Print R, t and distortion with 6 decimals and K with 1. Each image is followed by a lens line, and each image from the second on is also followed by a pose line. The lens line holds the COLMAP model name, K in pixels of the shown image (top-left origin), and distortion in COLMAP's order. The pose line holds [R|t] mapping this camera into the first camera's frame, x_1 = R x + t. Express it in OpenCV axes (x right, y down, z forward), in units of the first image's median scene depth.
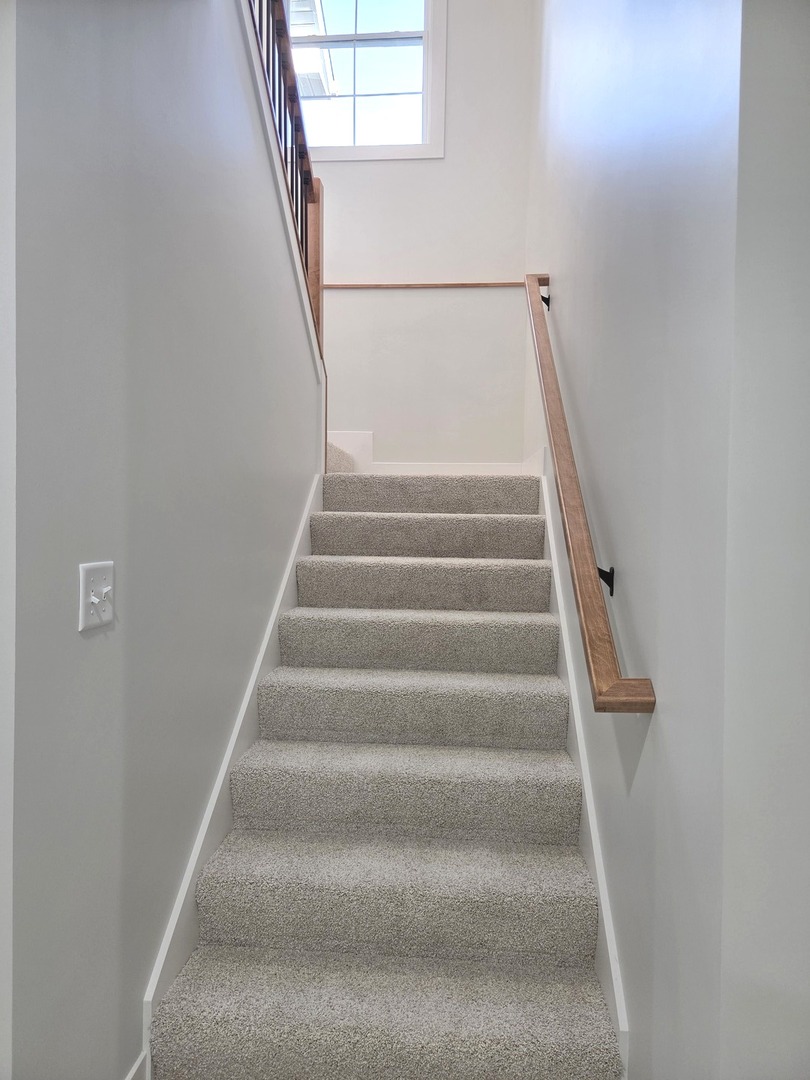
lens RADIAL K [[725.7, 0, 404.3], [0, 725.7, 537.7], [0, 0, 1]] dist [0.046478, -0.002089]
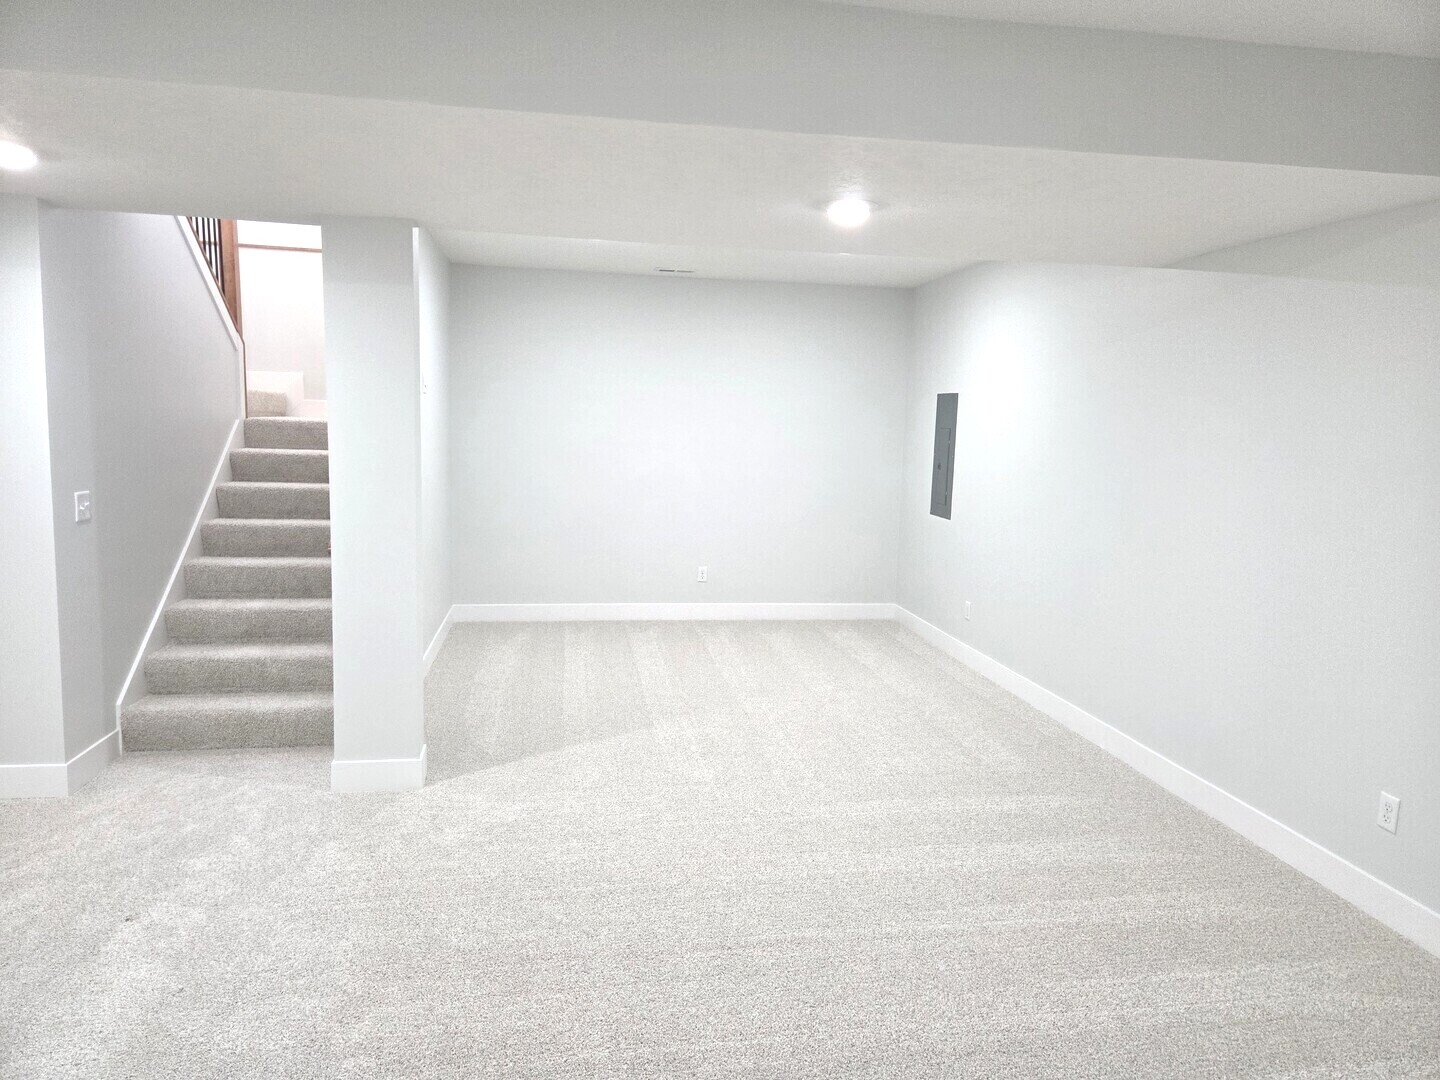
lens RADIAL K [[967.6, 0, 719.5], [0, 967.6, 538.8], [0, 0, 1]] dist [0.046478, -0.002089]
pose [[0.969559, -0.013077, 0.244507, 0.379477], [-0.011656, 0.994976, 0.099432, -0.075841], [-0.244579, -0.099255, 0.964536, -1.245003]]
